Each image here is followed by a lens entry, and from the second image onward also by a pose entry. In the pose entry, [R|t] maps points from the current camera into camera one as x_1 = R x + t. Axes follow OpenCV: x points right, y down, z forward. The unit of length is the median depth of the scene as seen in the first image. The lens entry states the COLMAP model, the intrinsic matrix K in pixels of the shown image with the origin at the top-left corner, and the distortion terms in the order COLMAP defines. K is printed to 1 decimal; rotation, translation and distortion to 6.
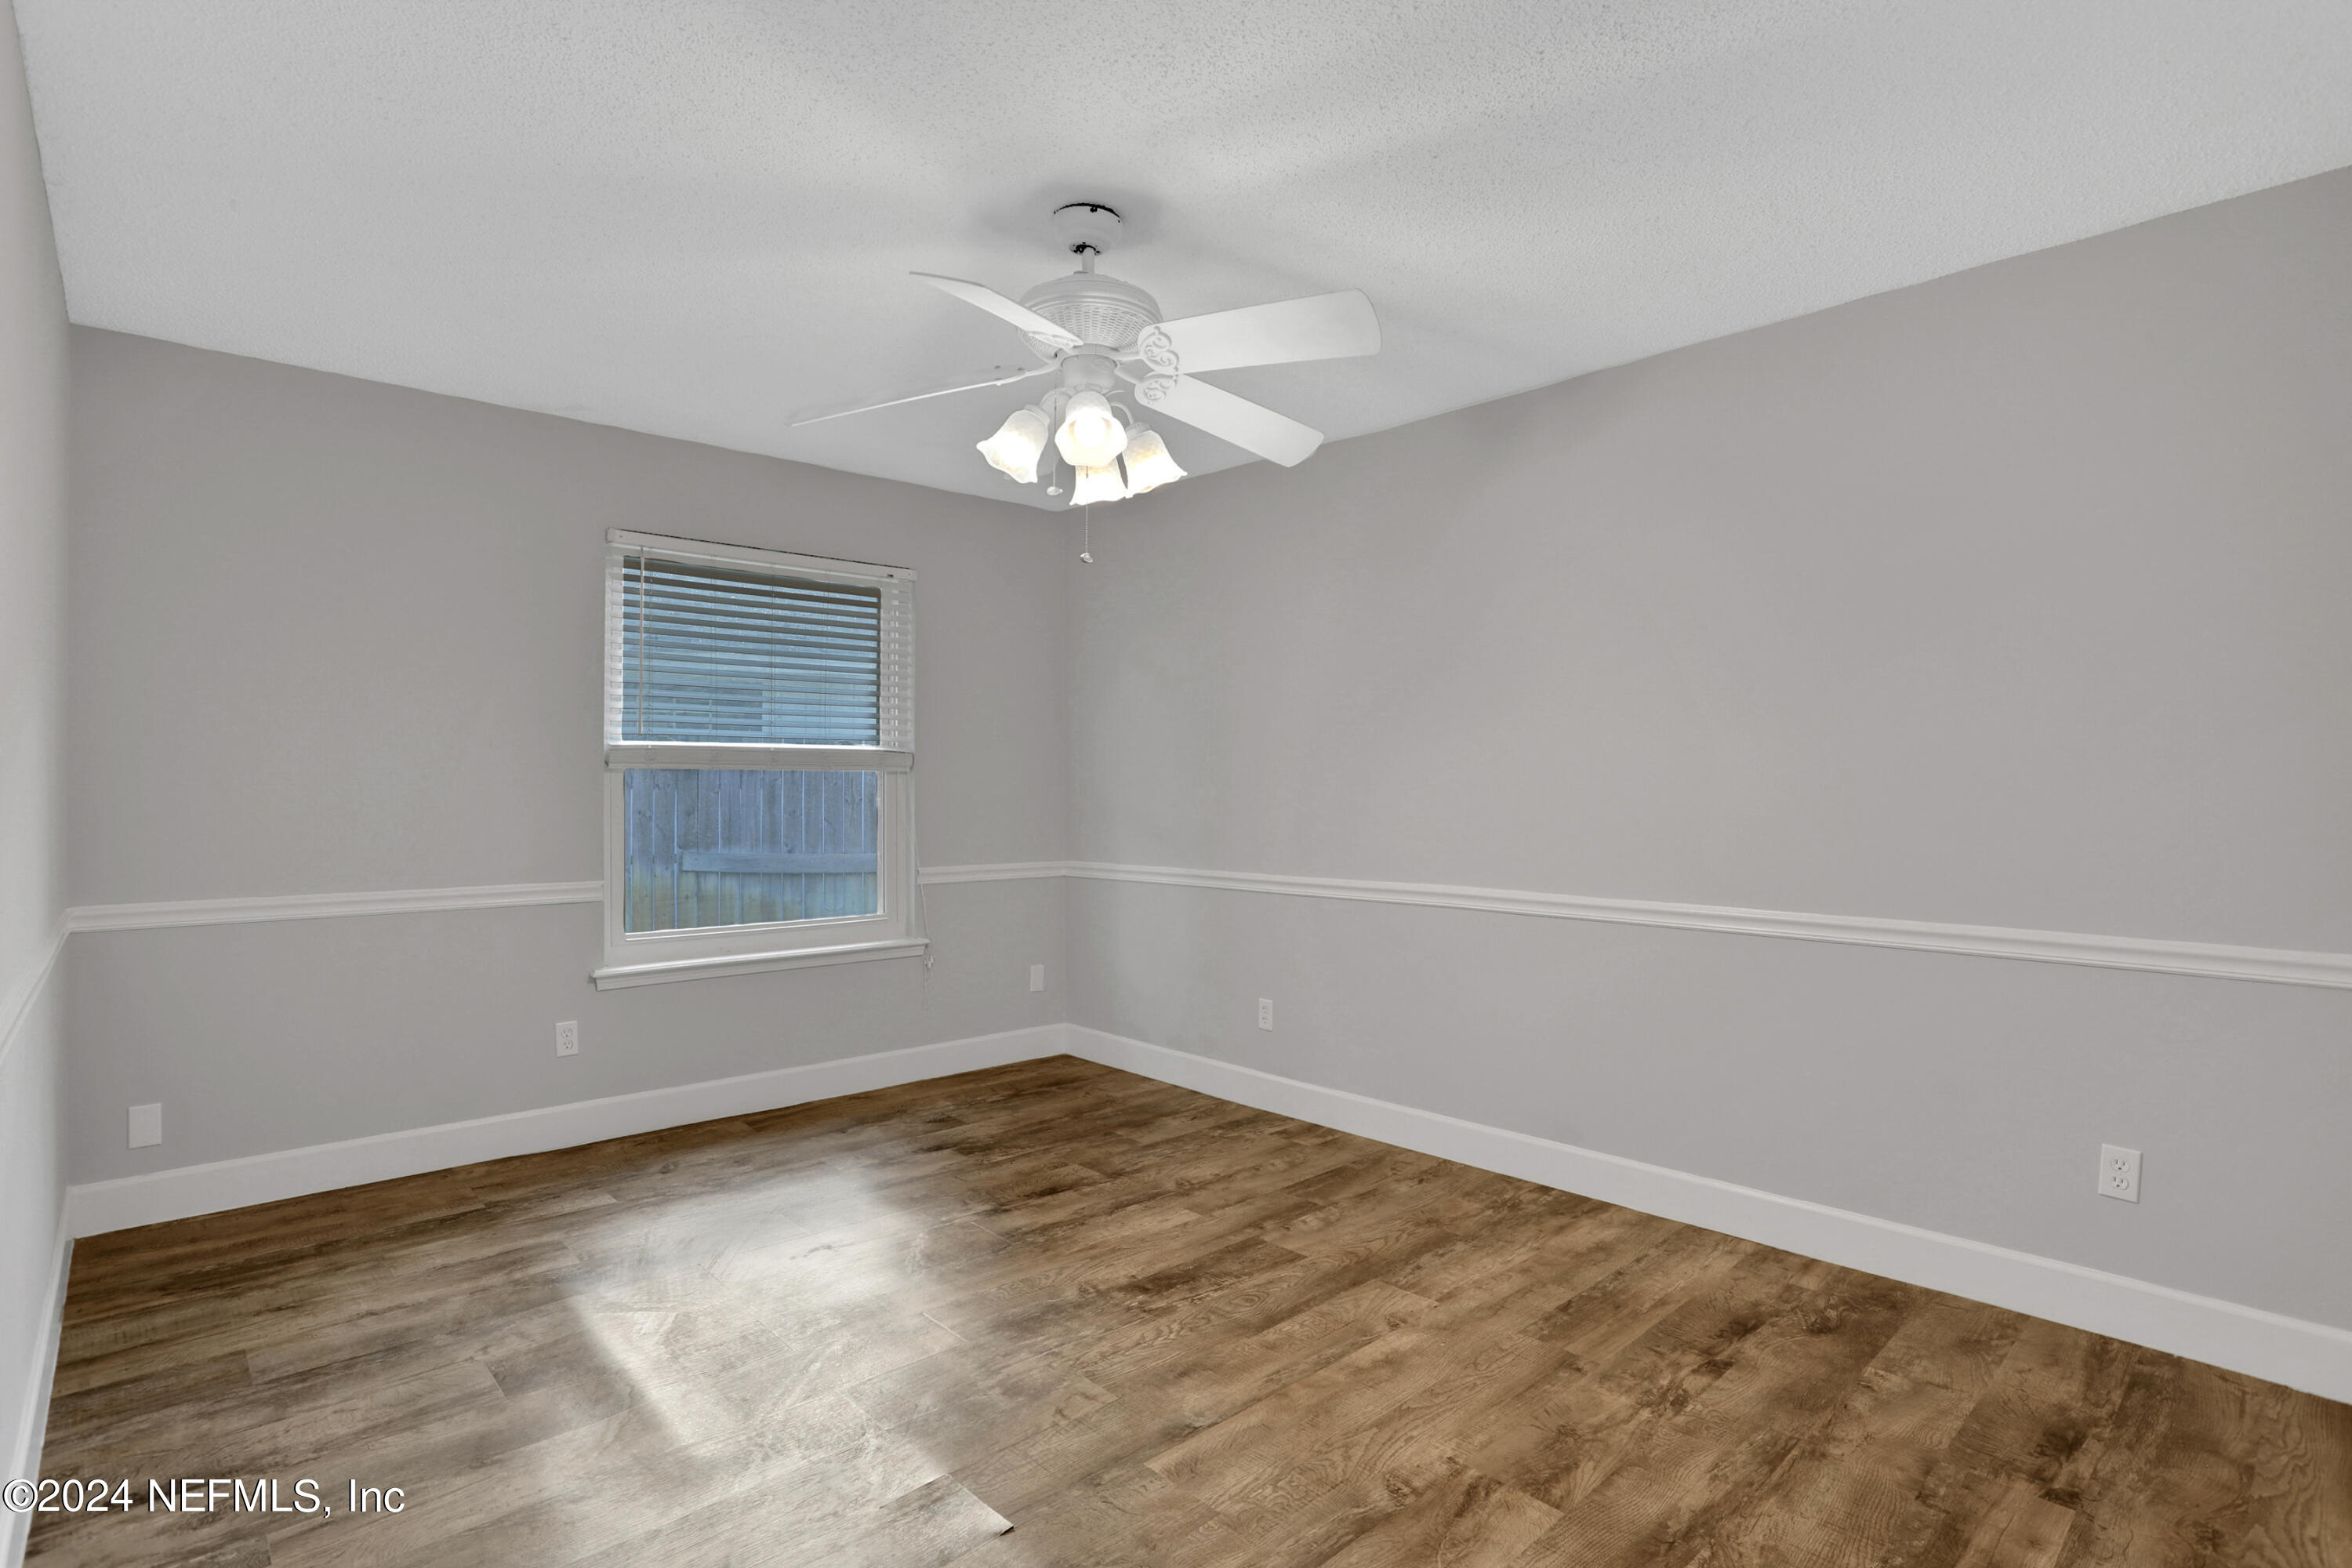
lens RADIAL K [[1133.3, 0, 1213.8], [0, 1133.3, 779.3], [0, 0, 1]] dist [-0.076107, 0.031915]
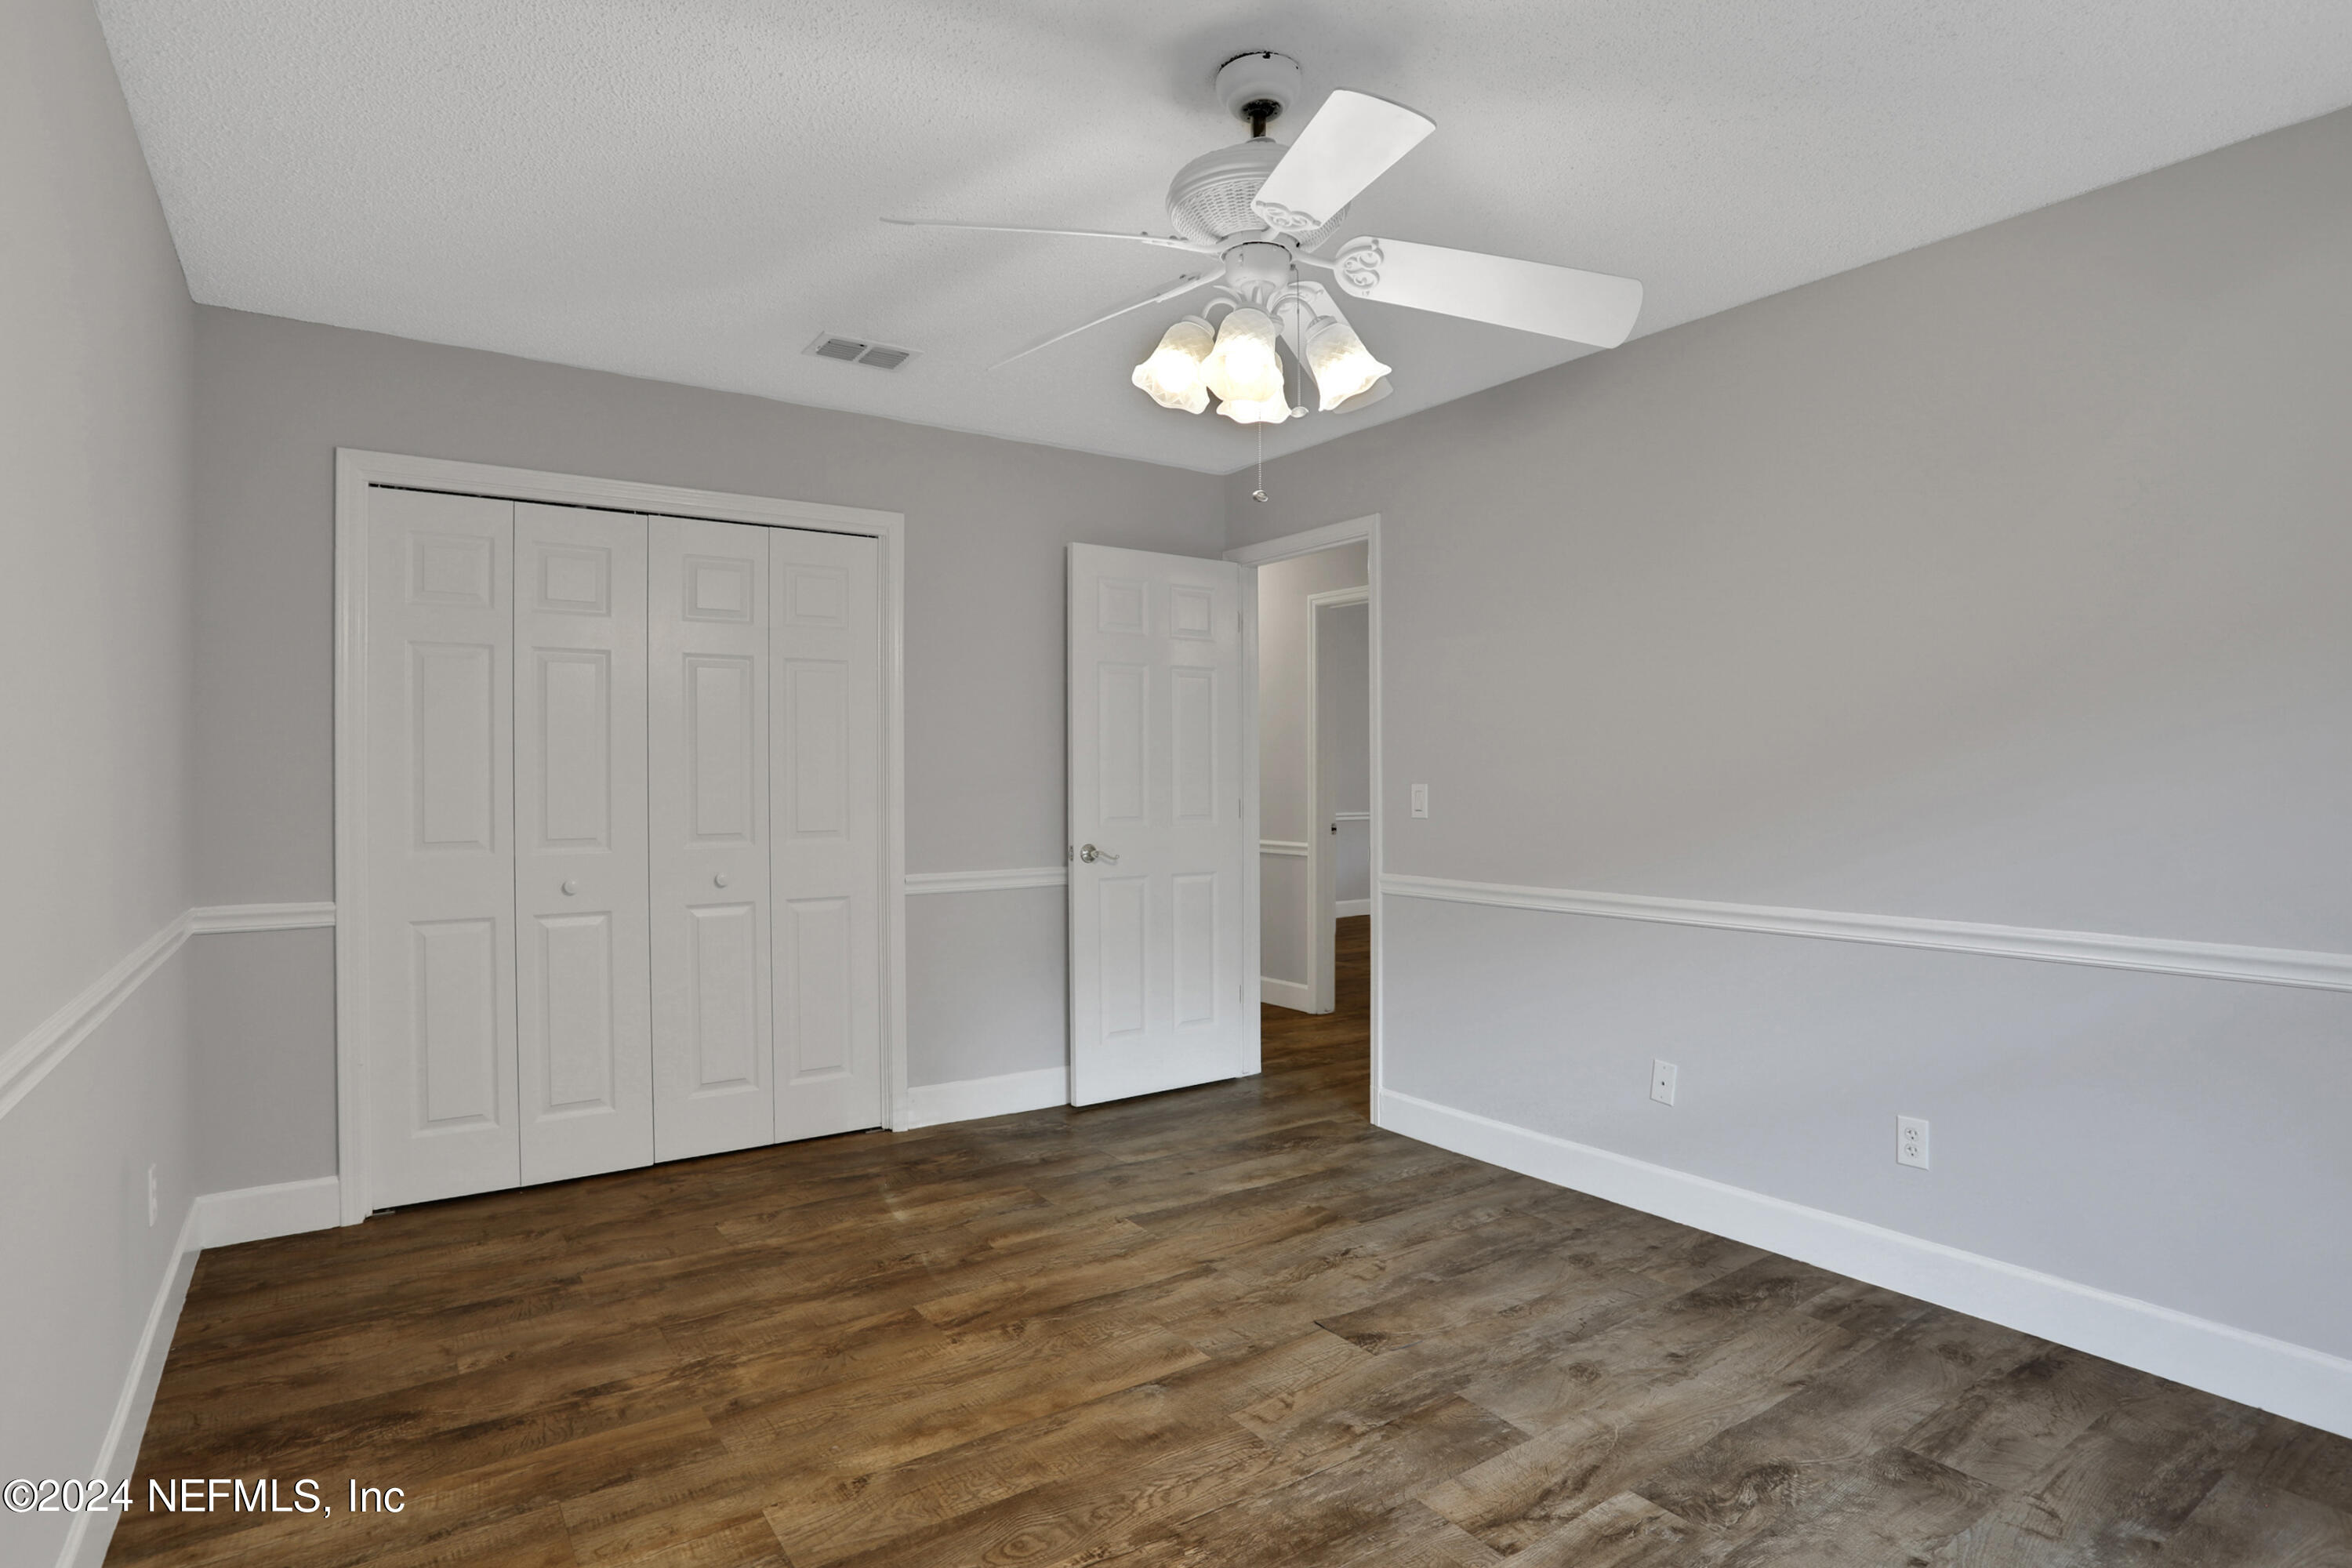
lens RADIAL K [[1133.3, 0, 1213.8], [0, 1133.3, 779.3], [0, 0, 1]] dist [-0.076107, 0.031915]
pose [[-0.989133, 0.000311, 0.147020, -0.210557], [0.000417, 1.000000, 0.000696, 0.009960], [-0.147020, 0.000750, -0.989133, 1.909703]]
